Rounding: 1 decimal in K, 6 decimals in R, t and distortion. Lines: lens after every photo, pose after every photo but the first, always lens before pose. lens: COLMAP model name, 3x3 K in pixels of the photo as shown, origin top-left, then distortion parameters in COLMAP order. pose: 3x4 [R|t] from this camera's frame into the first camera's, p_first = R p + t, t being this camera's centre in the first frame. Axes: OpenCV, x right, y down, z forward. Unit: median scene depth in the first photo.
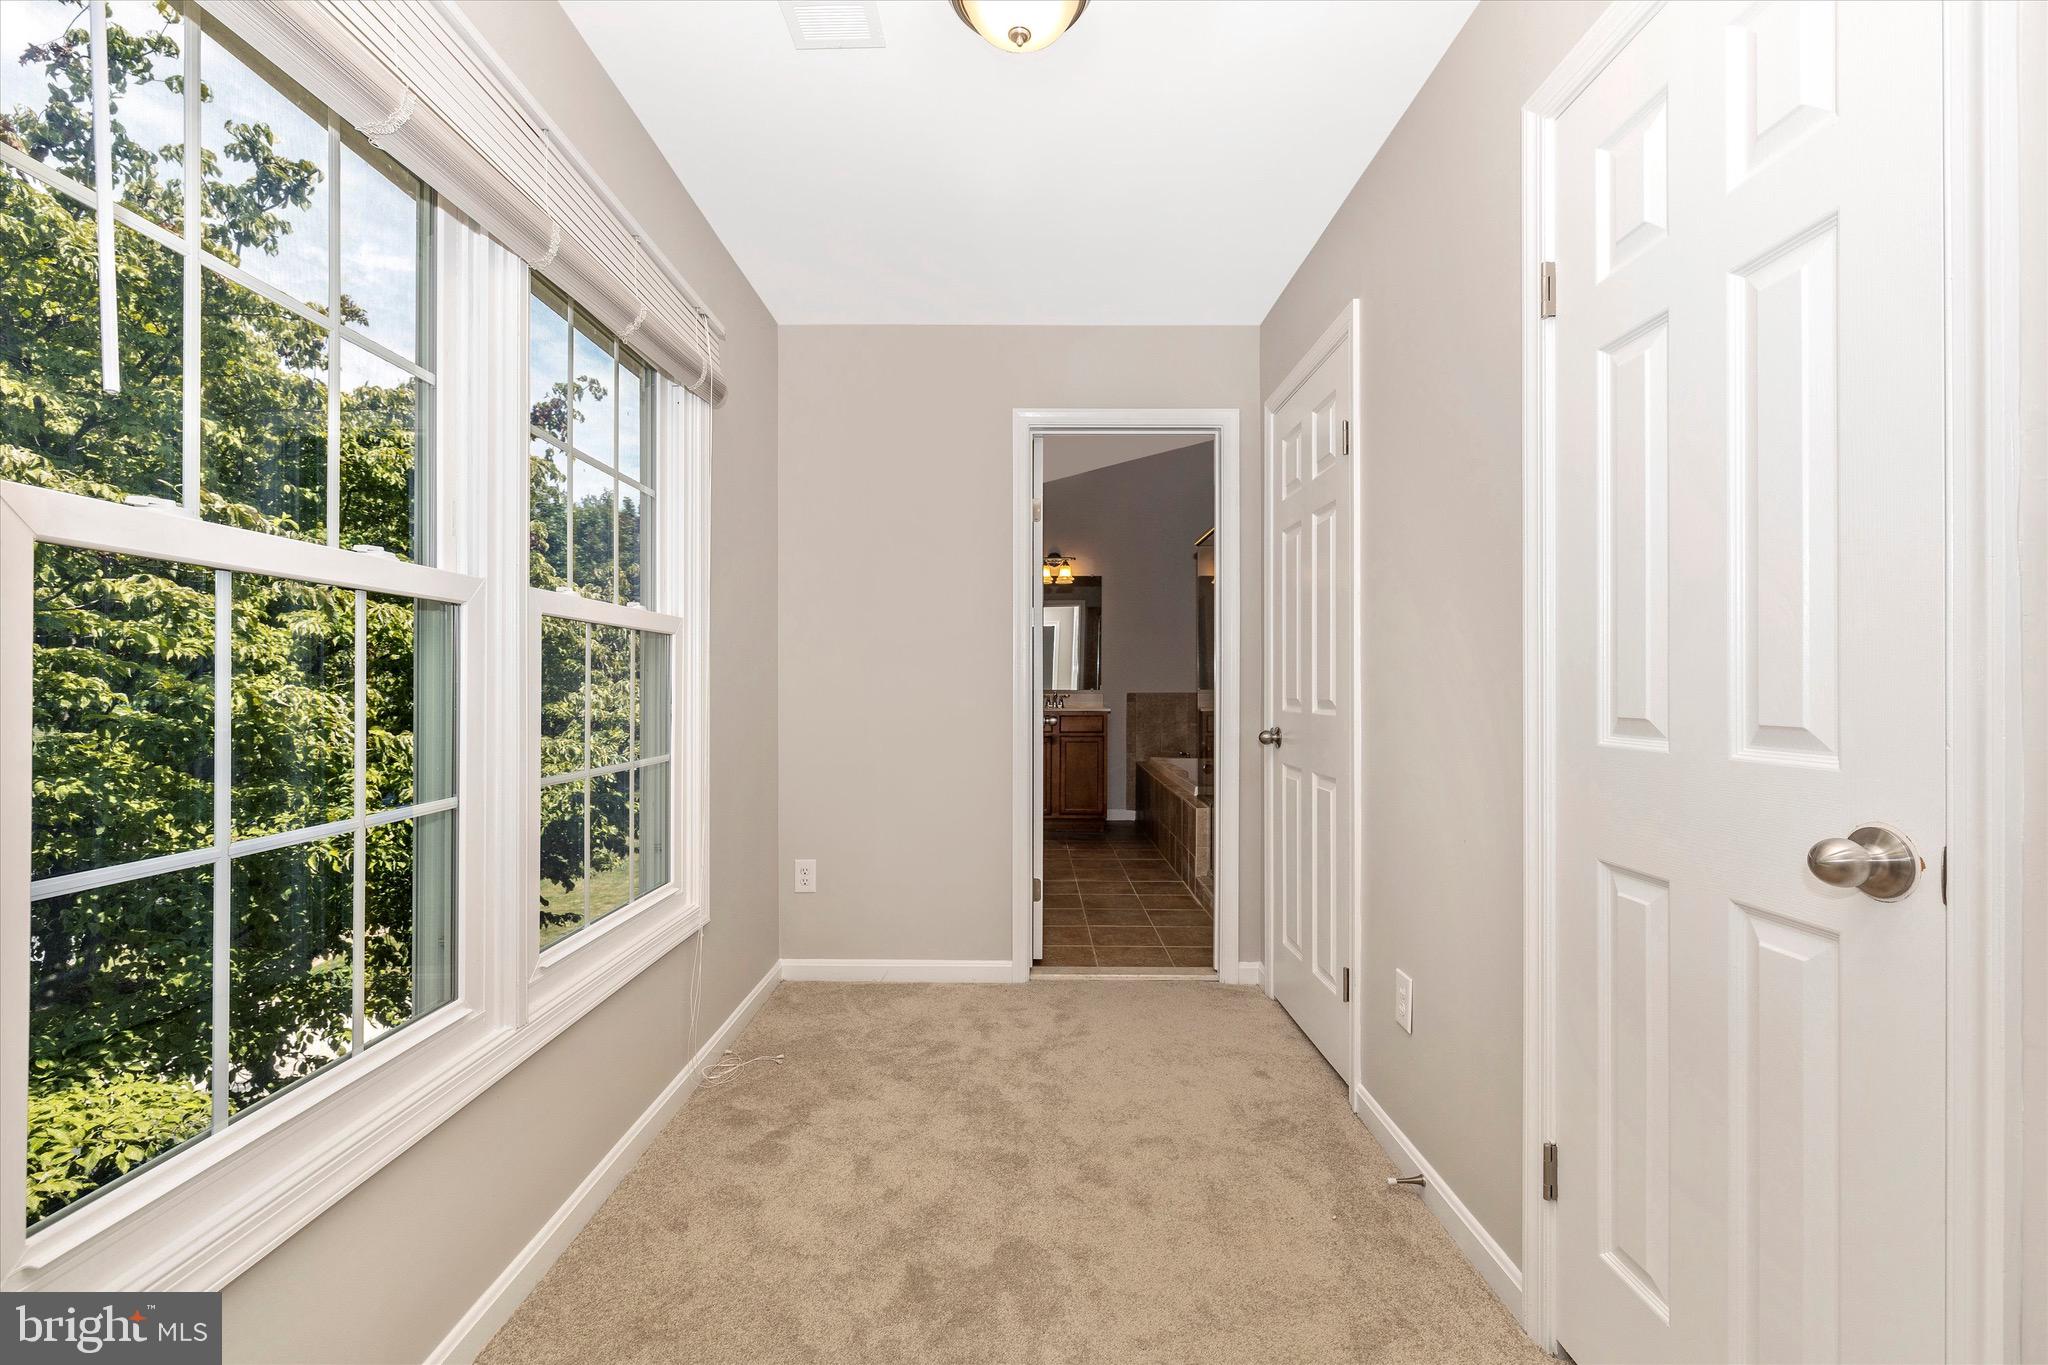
lens RADIAL K [[886.8, 0, 1030.0], [0, 886.8, 680.3], [0, 0, 1]] dist [0.000690, 0.000086]
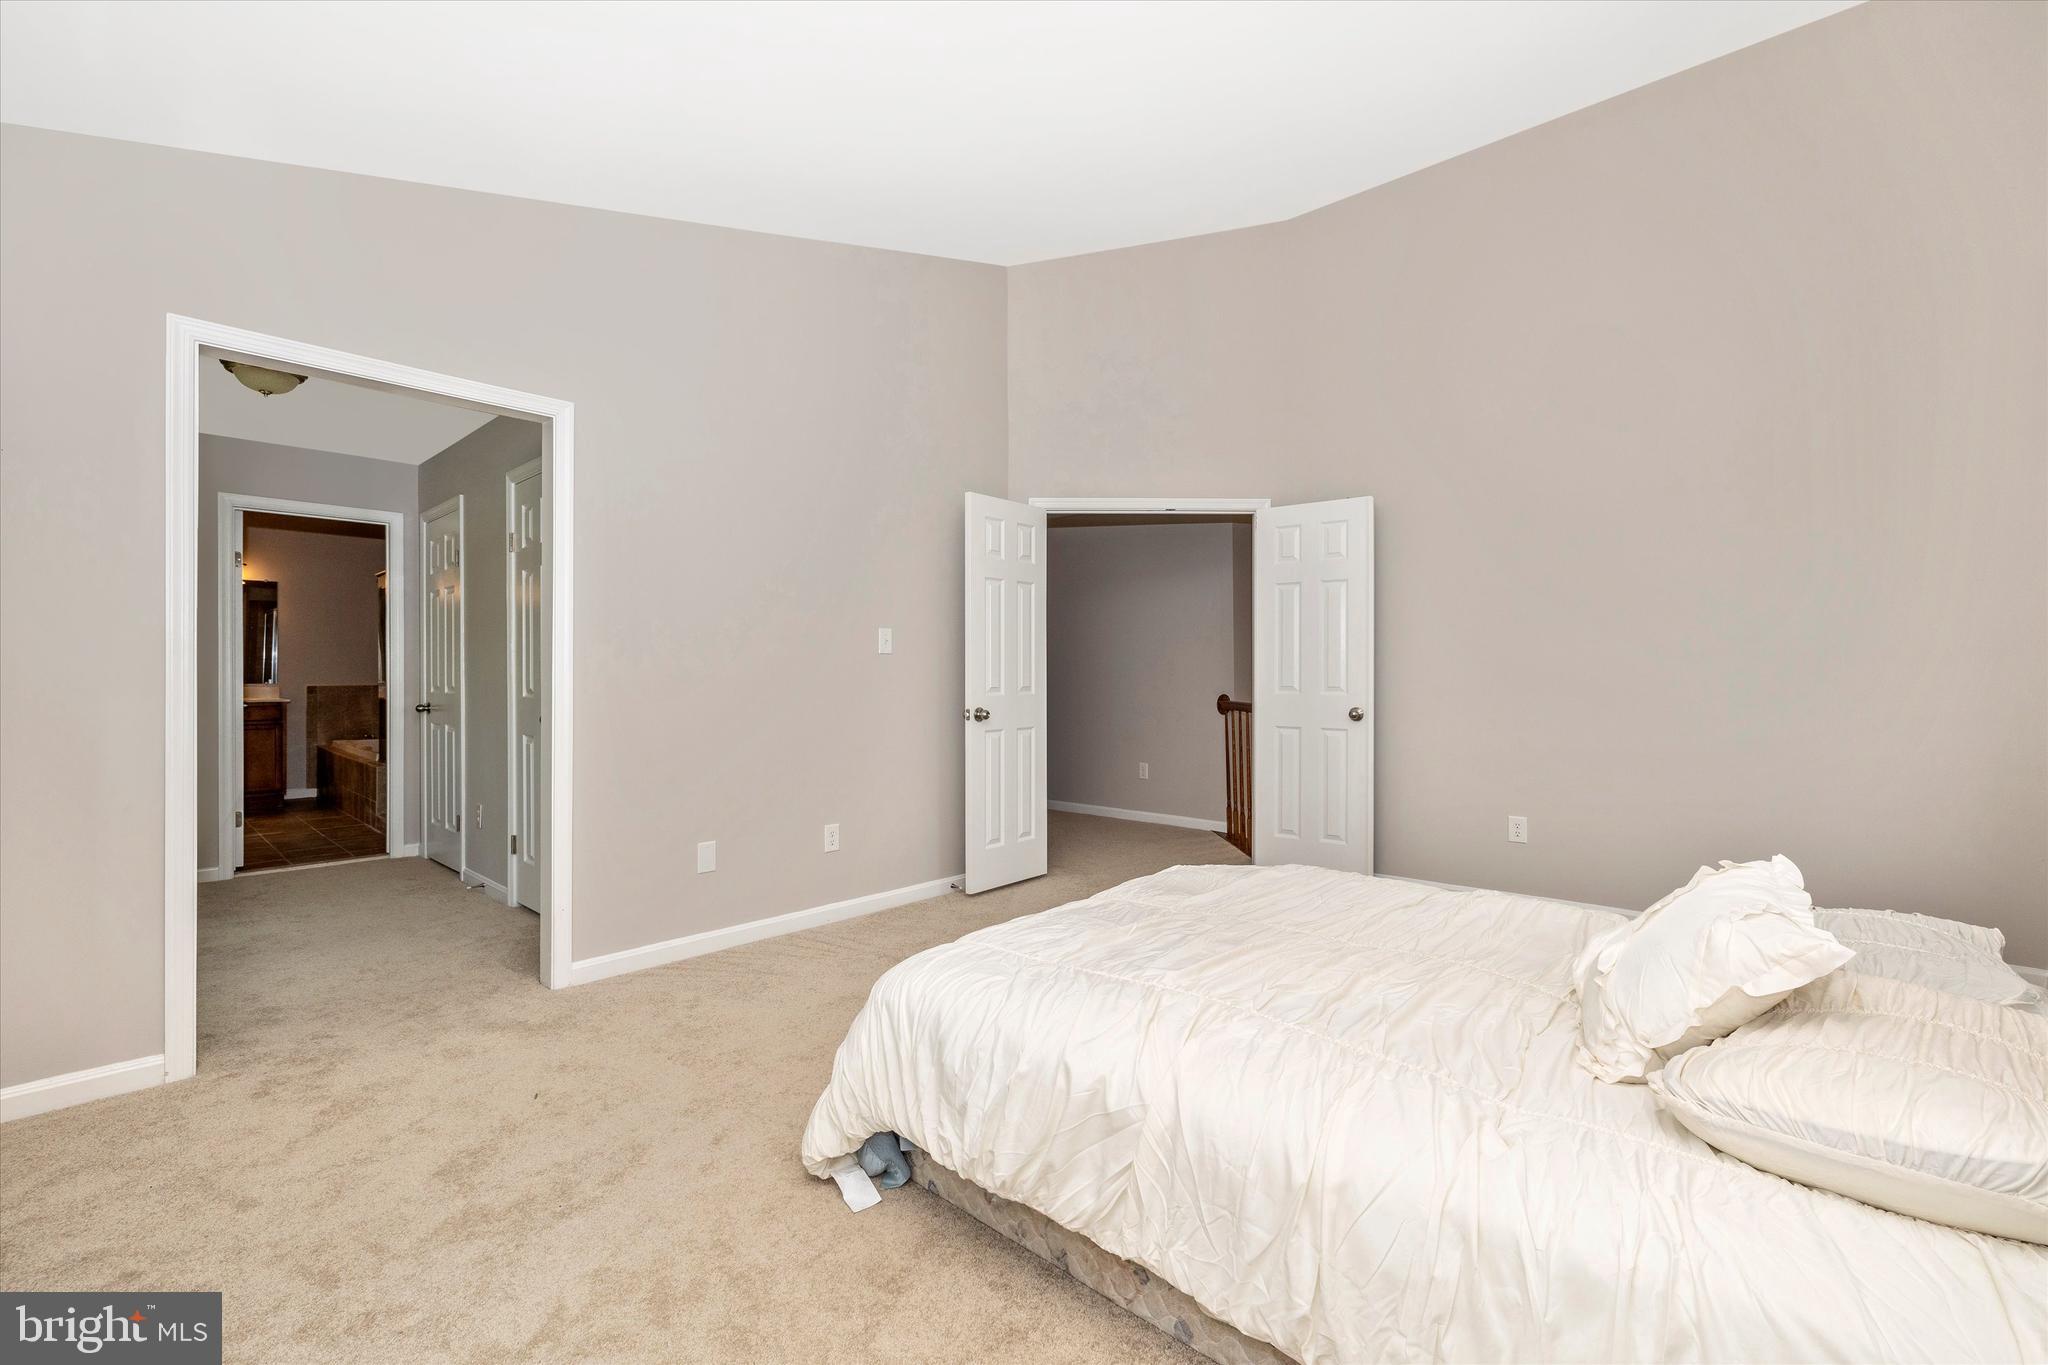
lens RADIAL K [[886.8, 0, 1030.0], [0, 886.8, 680.3], [0, 0, 1]] dist [0.000690, 0.000086]
pose [[0.692499, -0.003301, 0.721412, -0.132859], [-0.002474, 0.999973, 0.006951, -0.004293], [-0.721415, -0.006598, 0.692472, -0.873015]]
